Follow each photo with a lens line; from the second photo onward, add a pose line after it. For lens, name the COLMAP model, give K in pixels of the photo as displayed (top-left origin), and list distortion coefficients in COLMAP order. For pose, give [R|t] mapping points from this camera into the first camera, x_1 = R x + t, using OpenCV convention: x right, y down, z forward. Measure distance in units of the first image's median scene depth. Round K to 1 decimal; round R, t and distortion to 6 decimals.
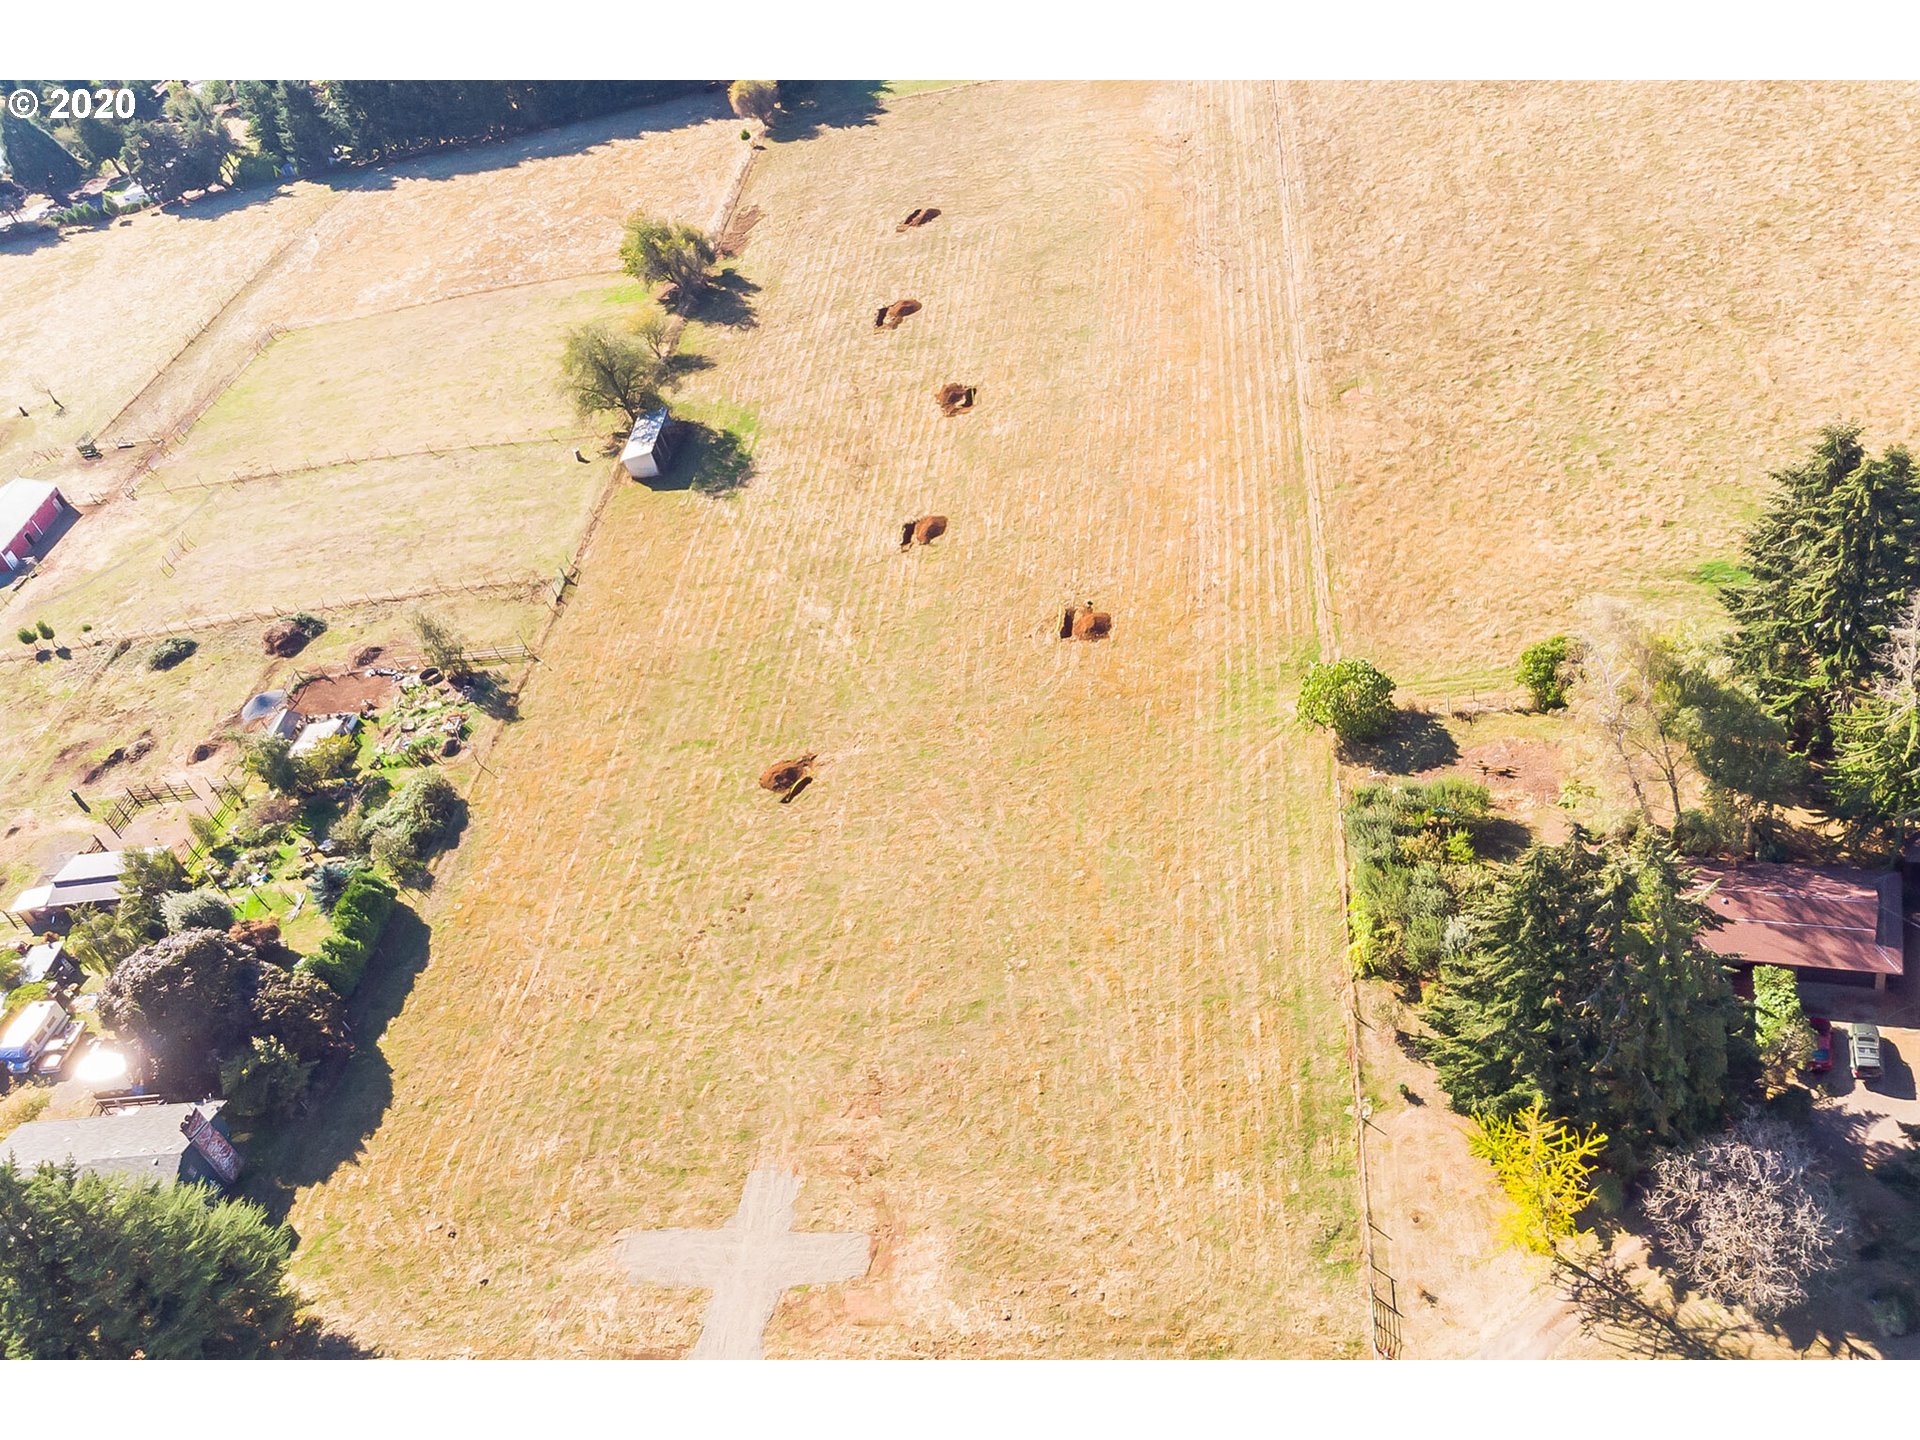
lens RADIAL K [[1818.8, 0, 953.6], [0, 1818.8, 739.6], [0, 0, 1]] dist [0.000614, 0.000000]
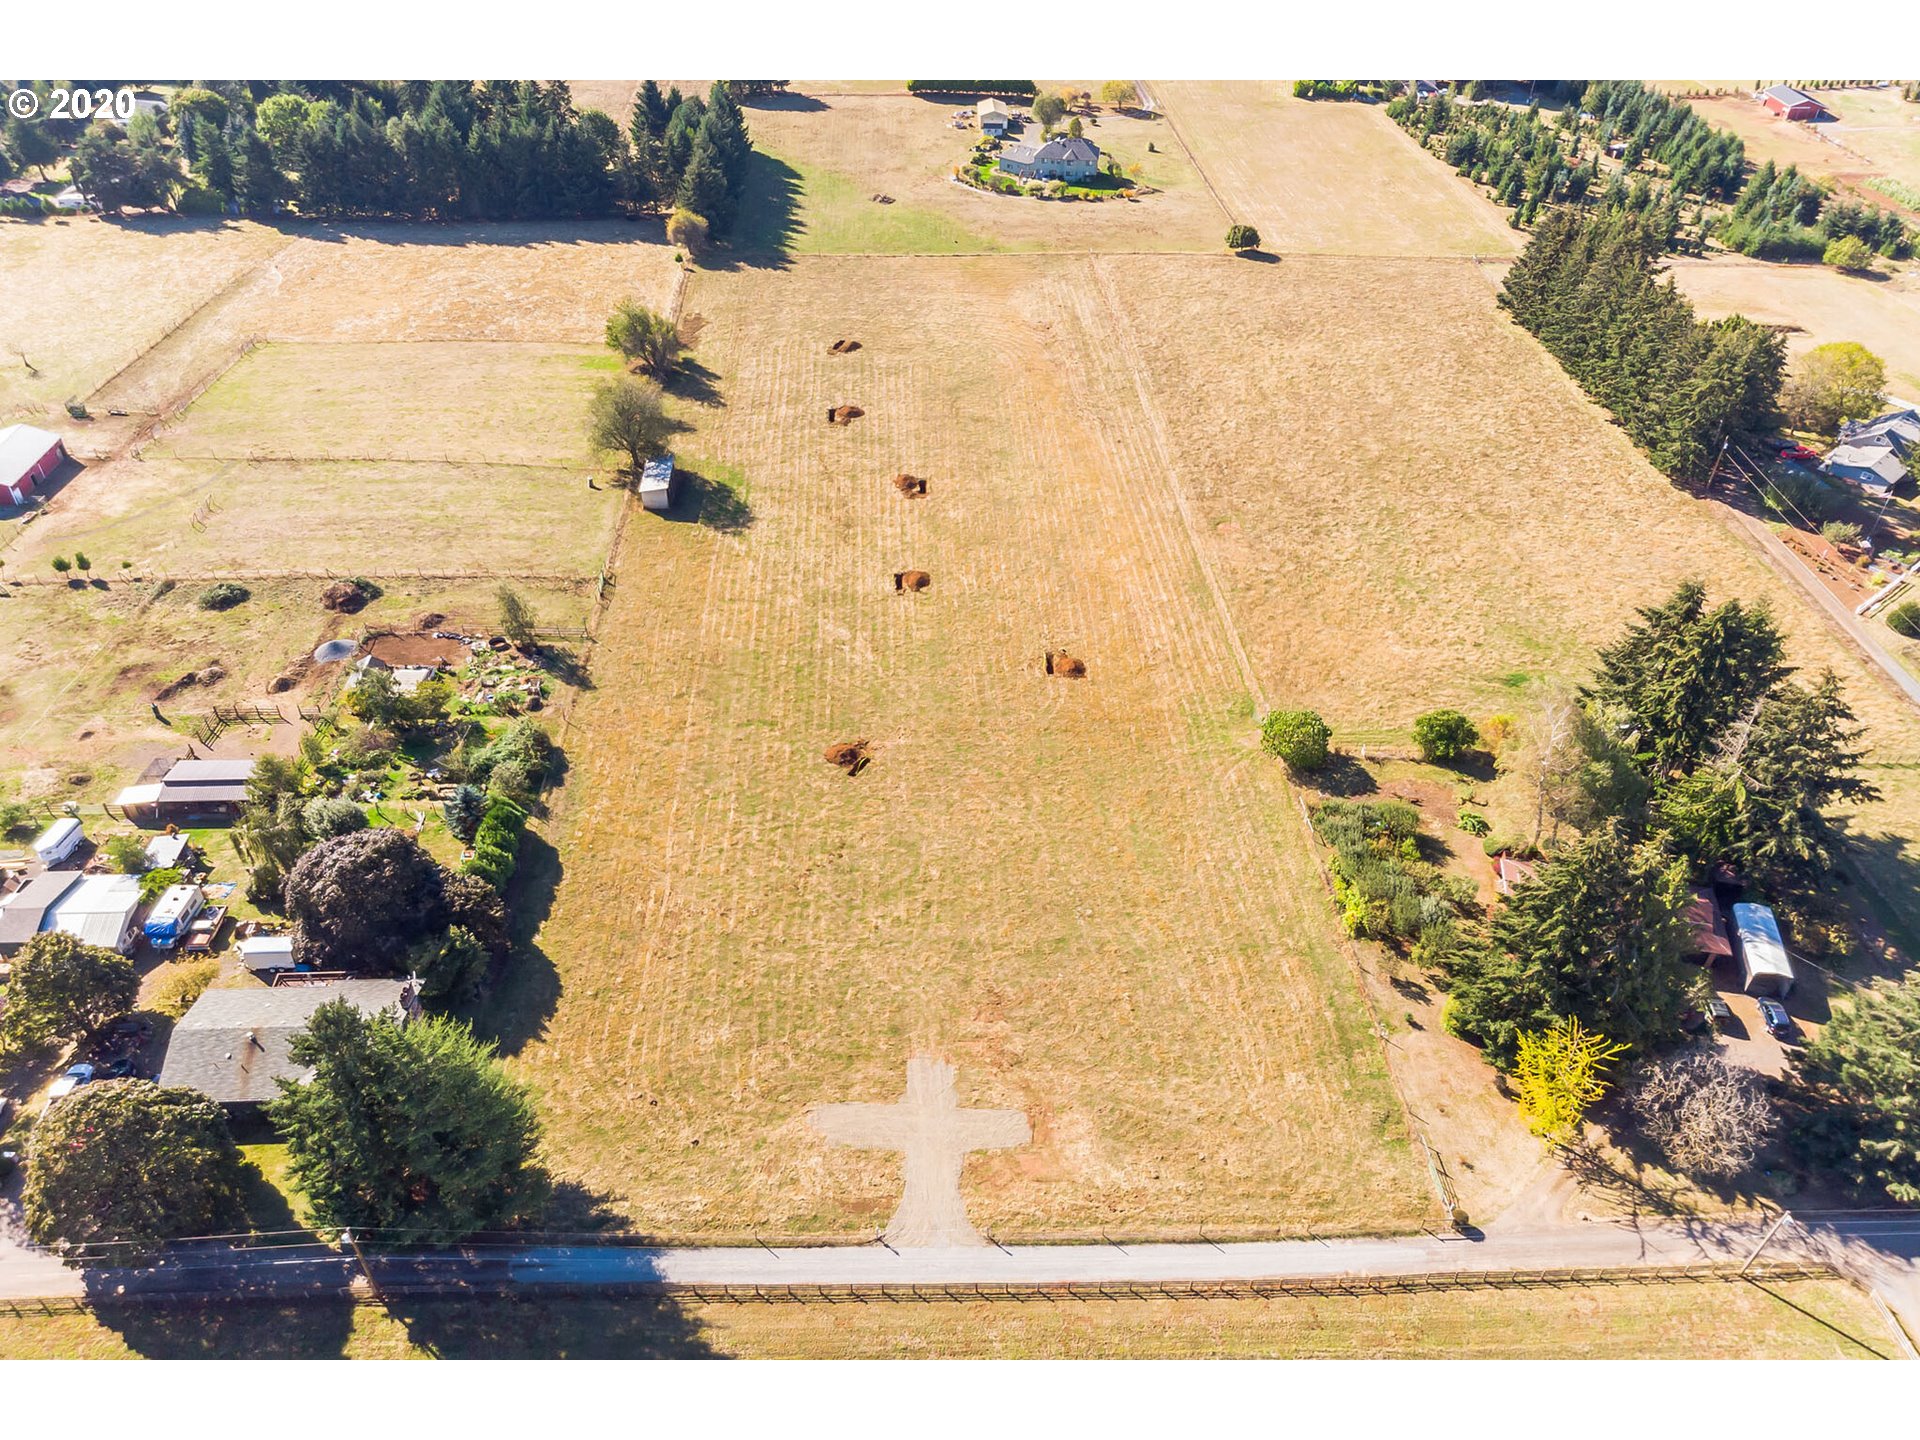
lens RADIAL K [[1420.7, 0, 960.6], [0, 1420.7, 735.3], [0, 0, 1]] dist [-0.005185, 0.016232]
pose [[0.954716, 0.111084, 0.276005, -0.285504], [-0.096643, 0.993166, -0.065427, 0.062227], [-0.281386, 0.035790, 0.958927, 0.051932]]
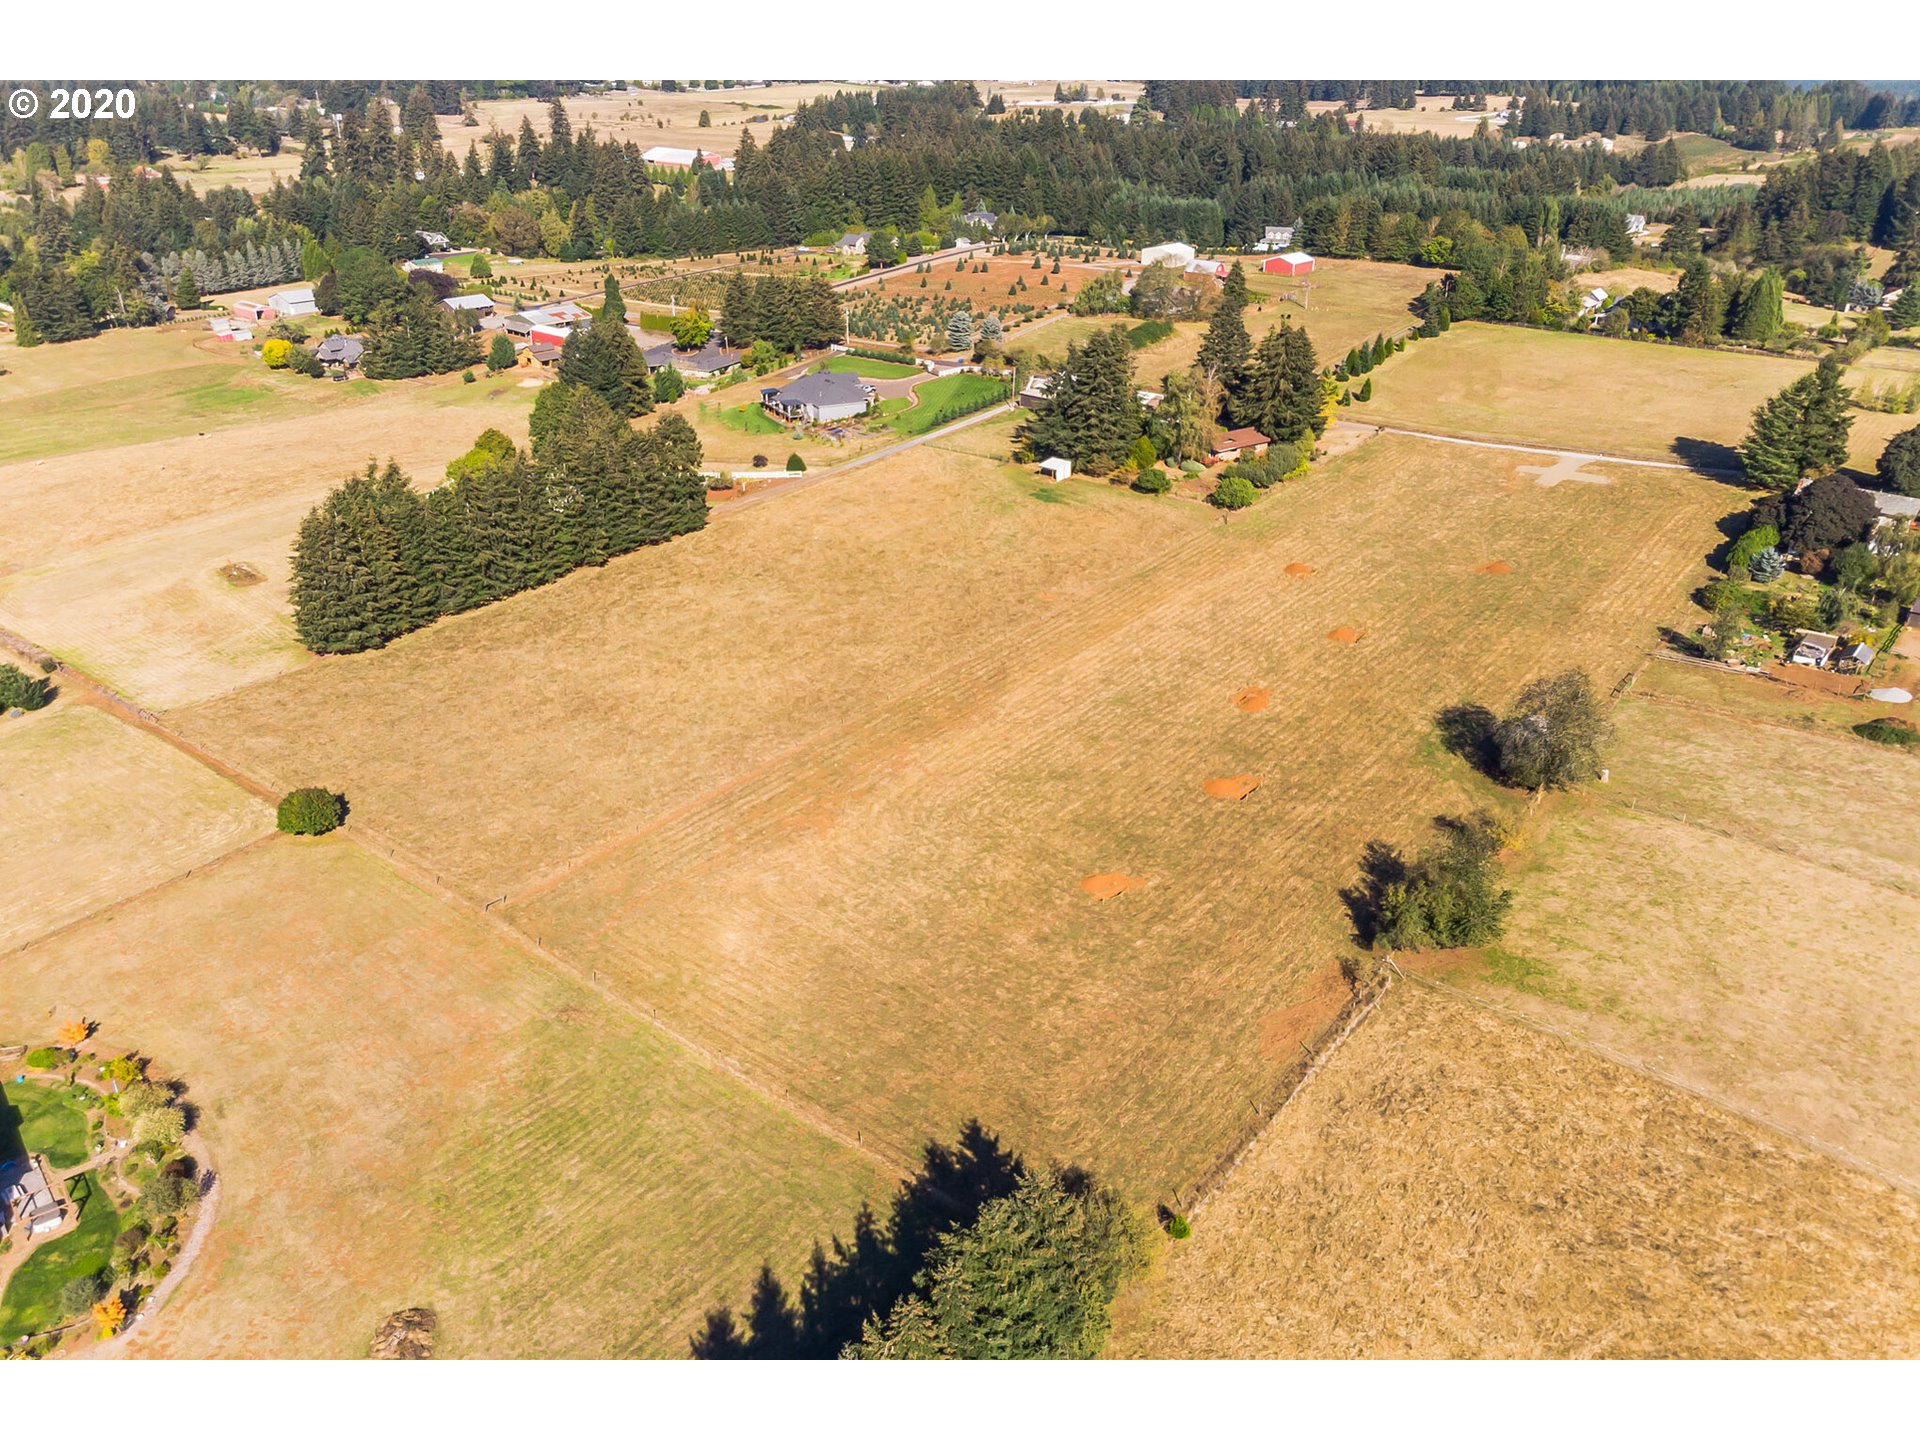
lens RADIAL K [[1420.7, 0, 950.7], [0, 1420.7, 757.1], [0, 0, 1]] dist [-0.005185, 0.016232]
pose [[-0.805552, -0.036493, 0.591400, -0.507506], [0.516513, 0.445834, 0.731058, -1.234786], [-0.290345, 0.894372, -0.340293, 1.818219]]
